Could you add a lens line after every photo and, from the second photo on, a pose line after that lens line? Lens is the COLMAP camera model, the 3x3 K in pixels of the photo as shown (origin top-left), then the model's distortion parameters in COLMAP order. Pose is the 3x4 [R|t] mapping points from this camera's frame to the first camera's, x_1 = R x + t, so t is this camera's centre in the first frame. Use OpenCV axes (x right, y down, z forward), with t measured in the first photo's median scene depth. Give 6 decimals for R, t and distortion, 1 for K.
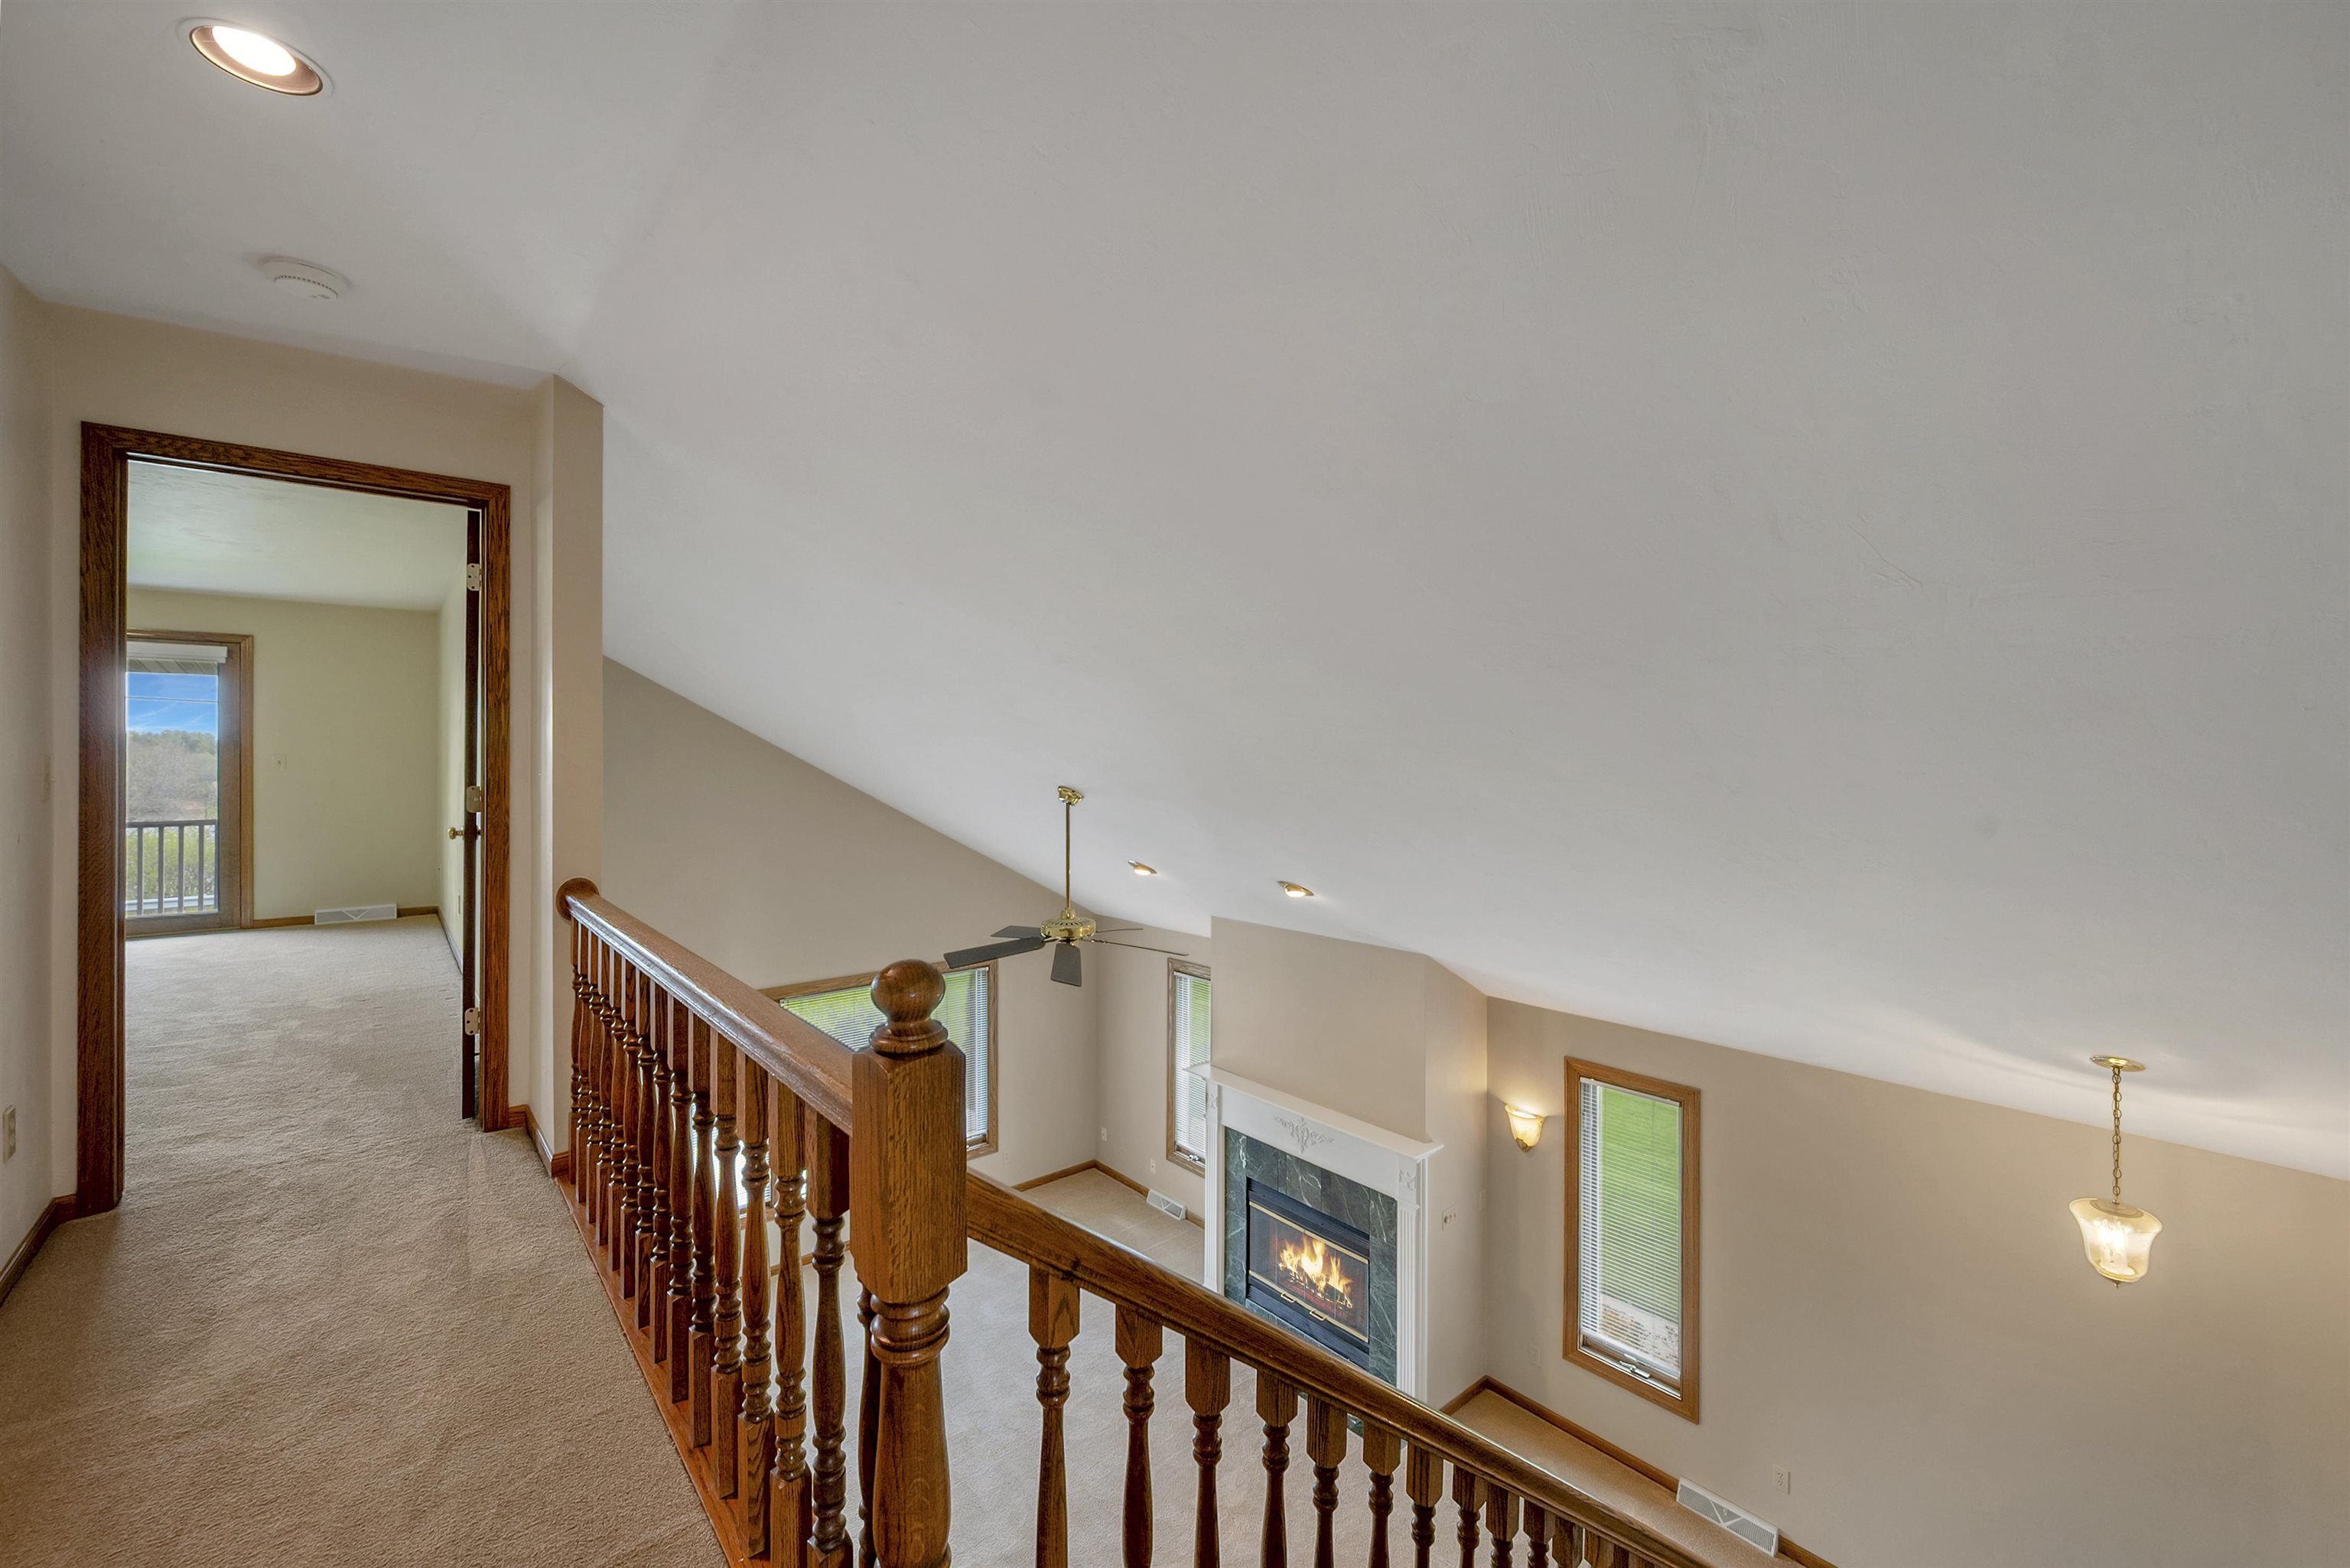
lens RADIAL K [[952.6, 0, 1180.9], [0, 952.6, 760.0], [0, 0, 1]] dist [-0.001720, -0.000255]
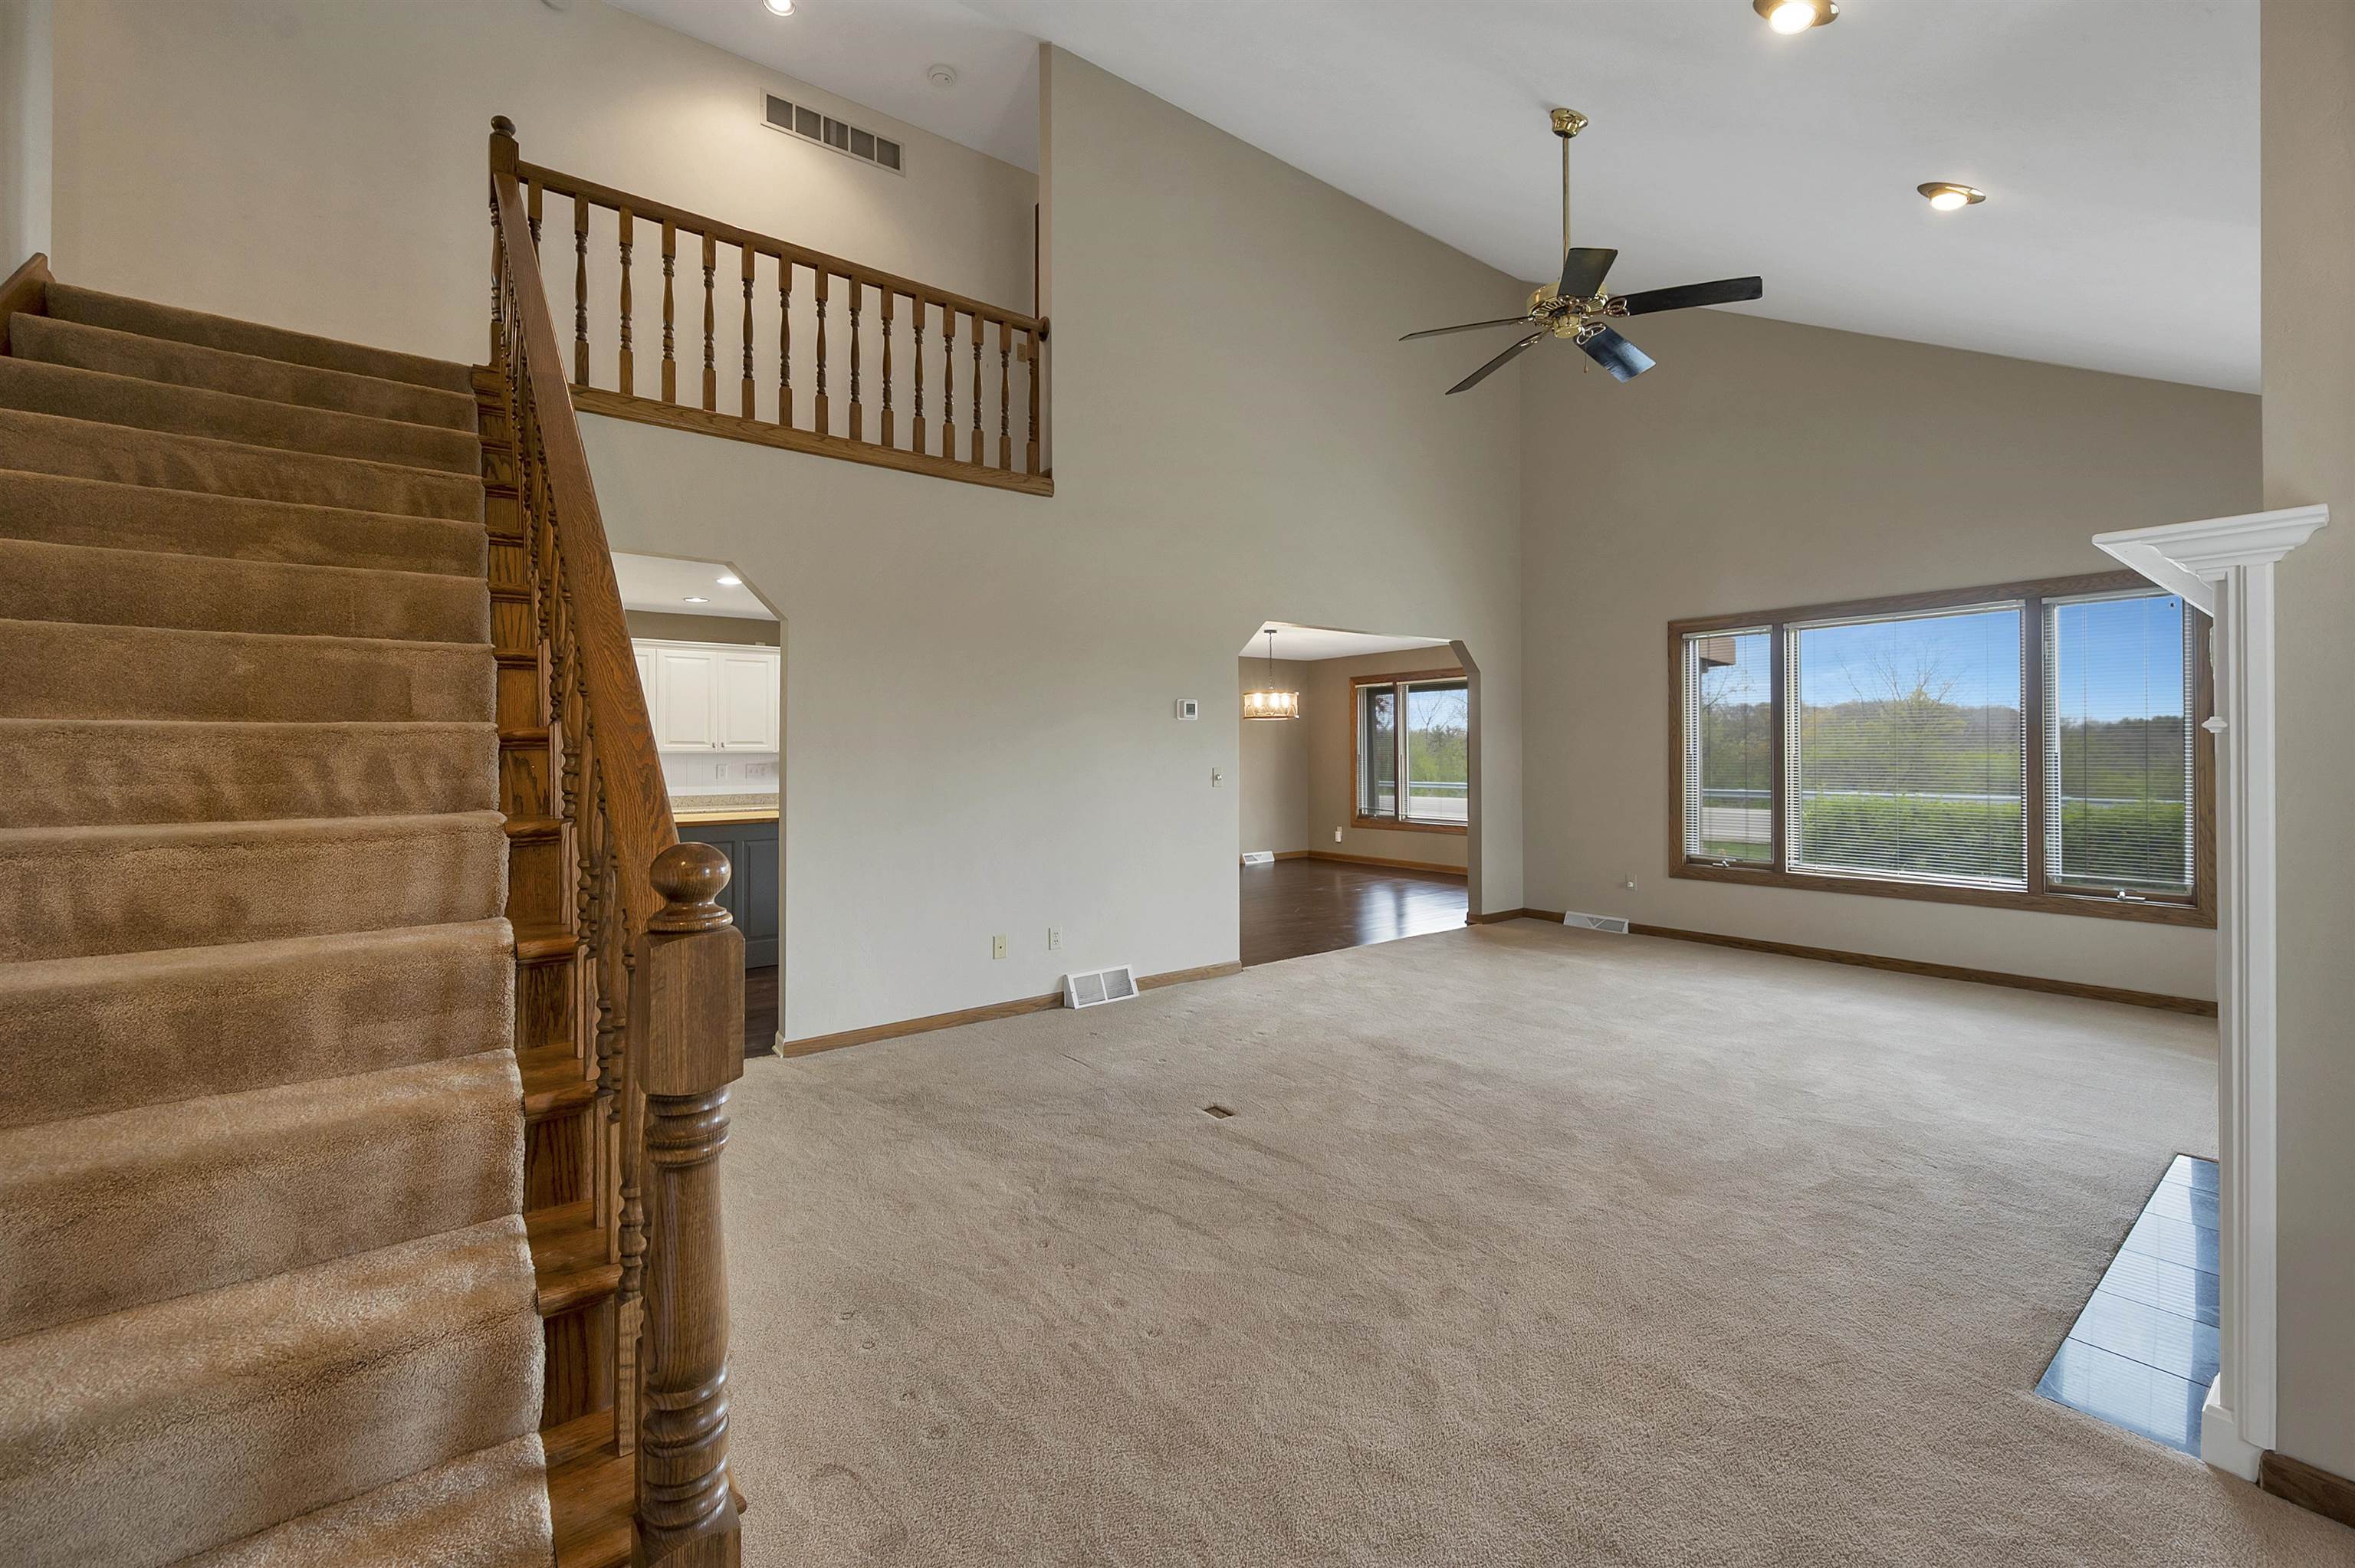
lens RADIAL K [[966.0, 0, 1176.3], [0, 966.0, 747.2], [0, 0, 1]] dist [0.001273, 0.000064]
pose [[-0.047516, -0.007235, -0.998844, 0.525543], [0.002718, 0.999969, -0.007372, 0.434132], [0.998867, -0.003065, -0.047495, 0.613454]]
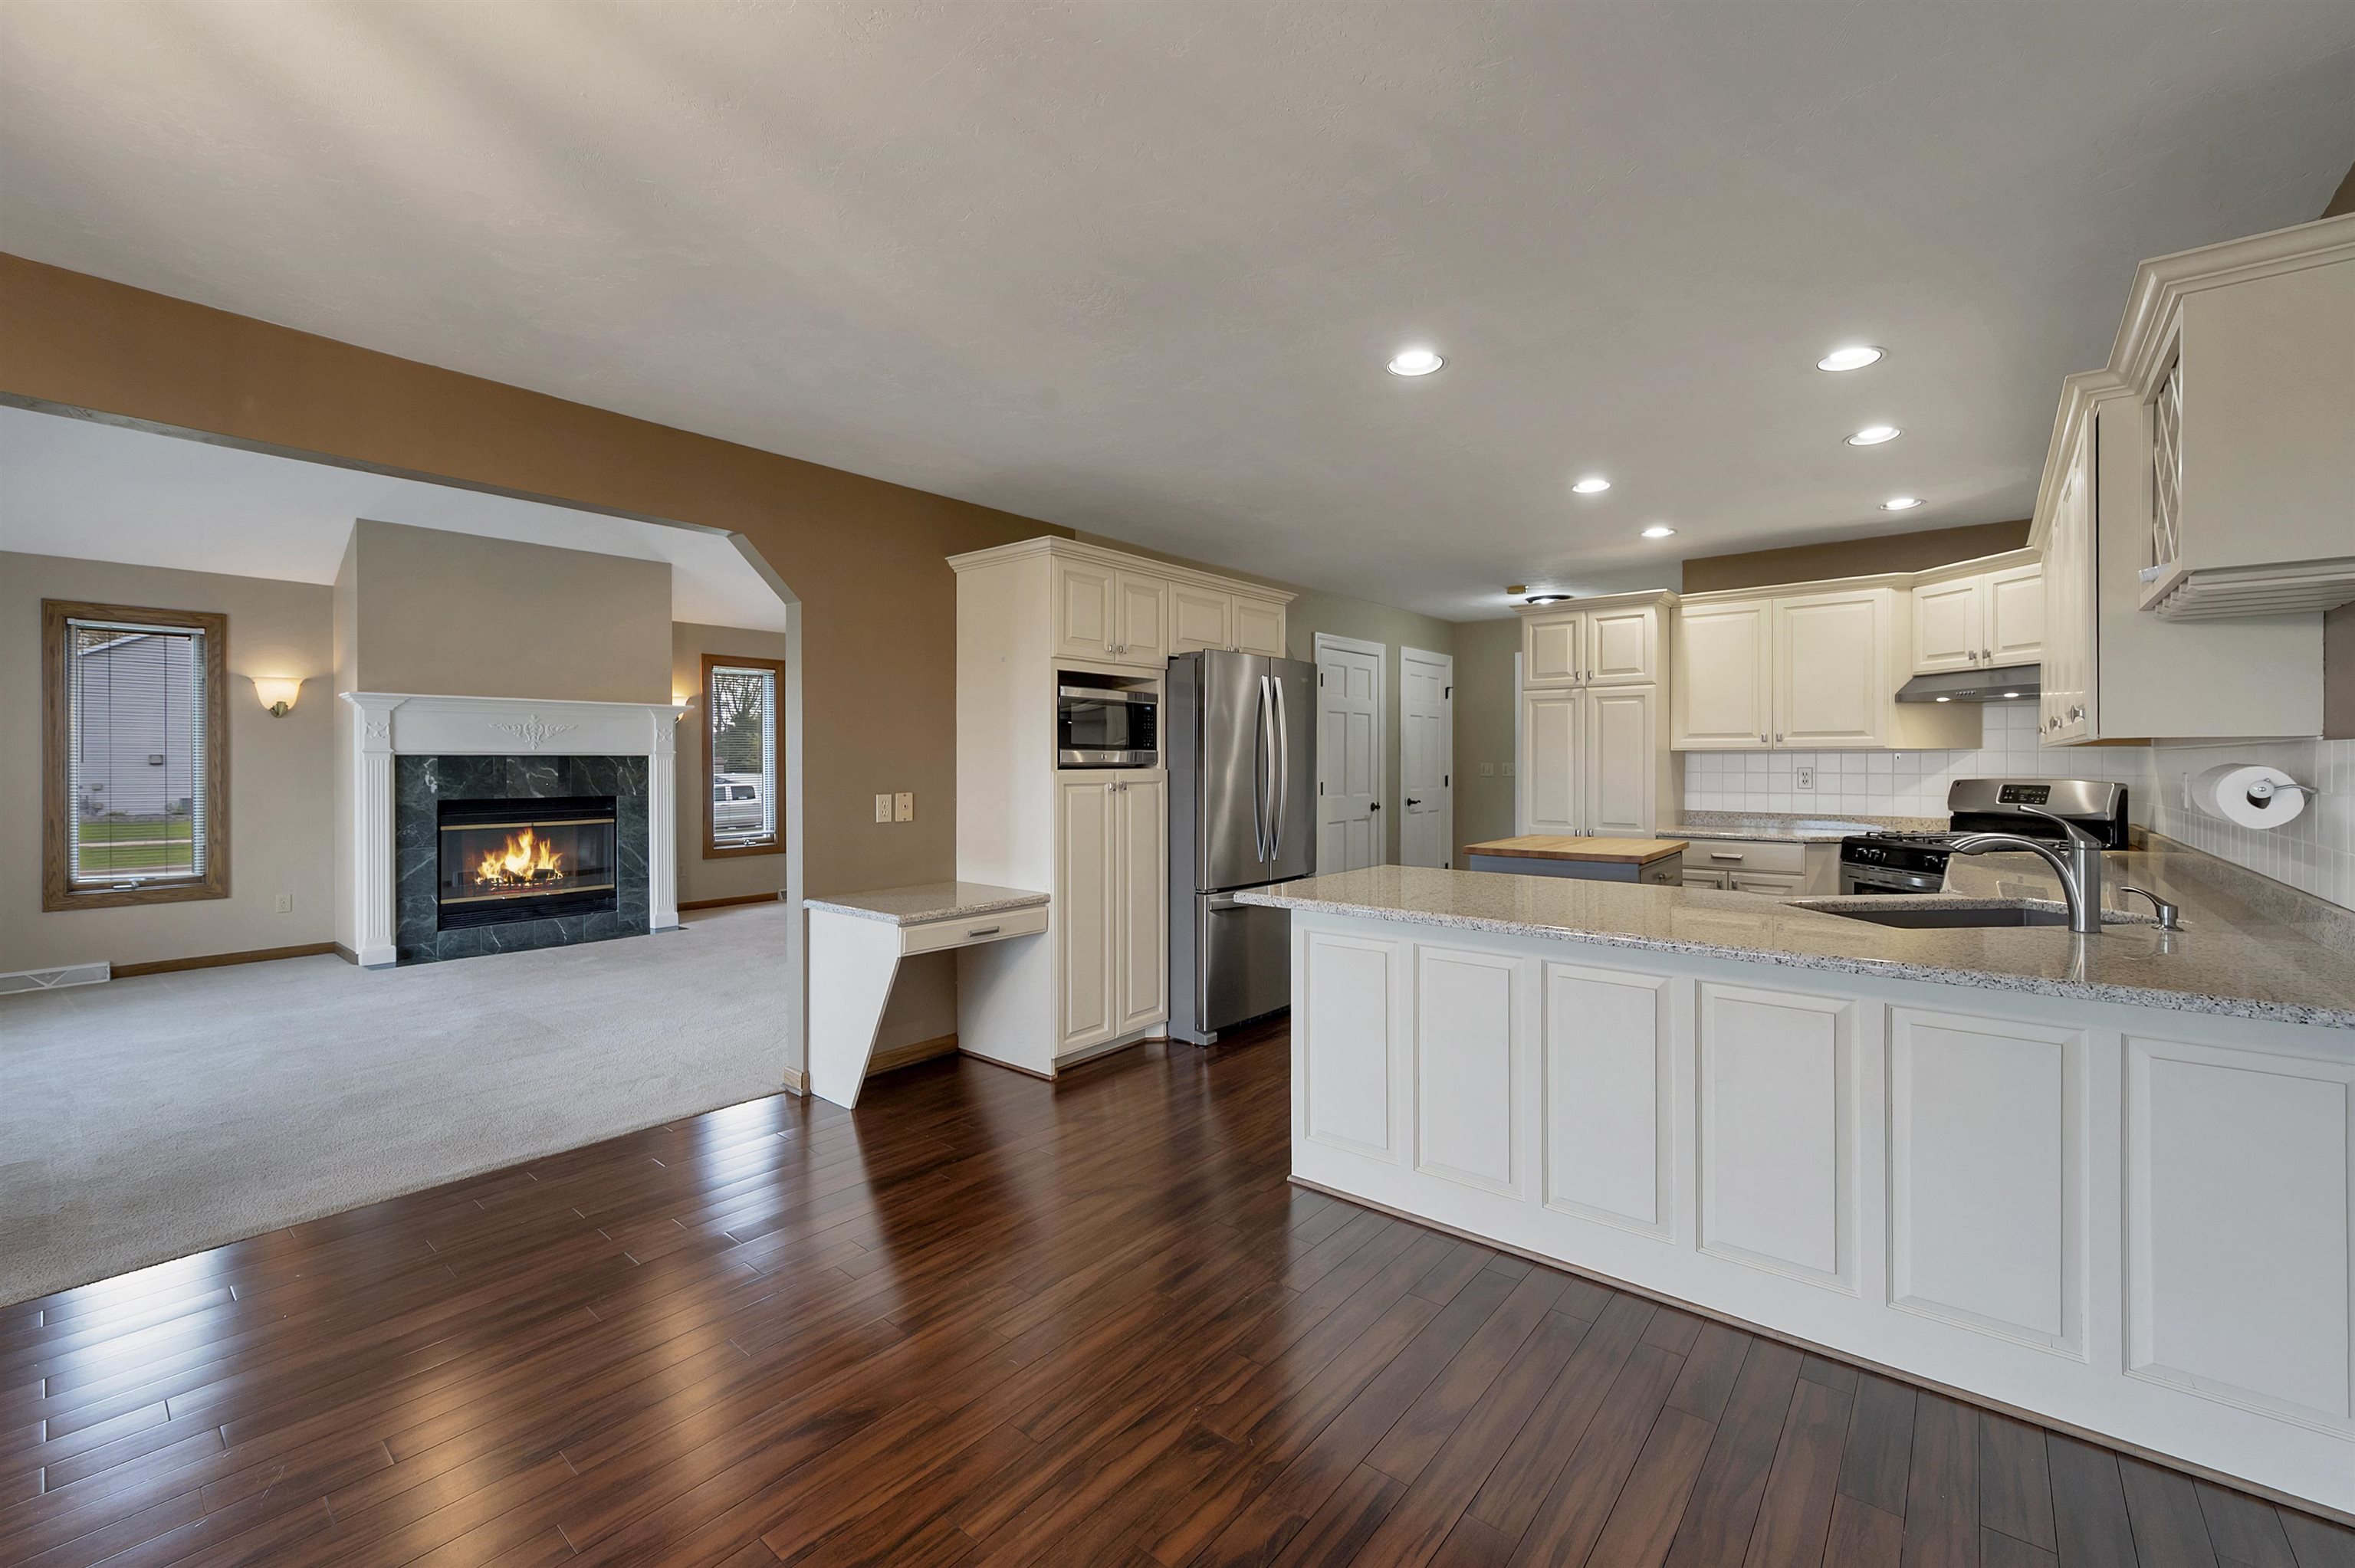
lens RADIAL K [[960.1, 0, 1188.2], [0, 960.1, 765.2], [0, 0, 1]] dist [0.000083, 0.000180]
pose [[-0.177299, -0.005598, 0.984141, -1.076172], [0.004595, 0.999968, 0.006516, 0.436920], [-0.984146, 0.005677, -0.177268, 0.484712]]
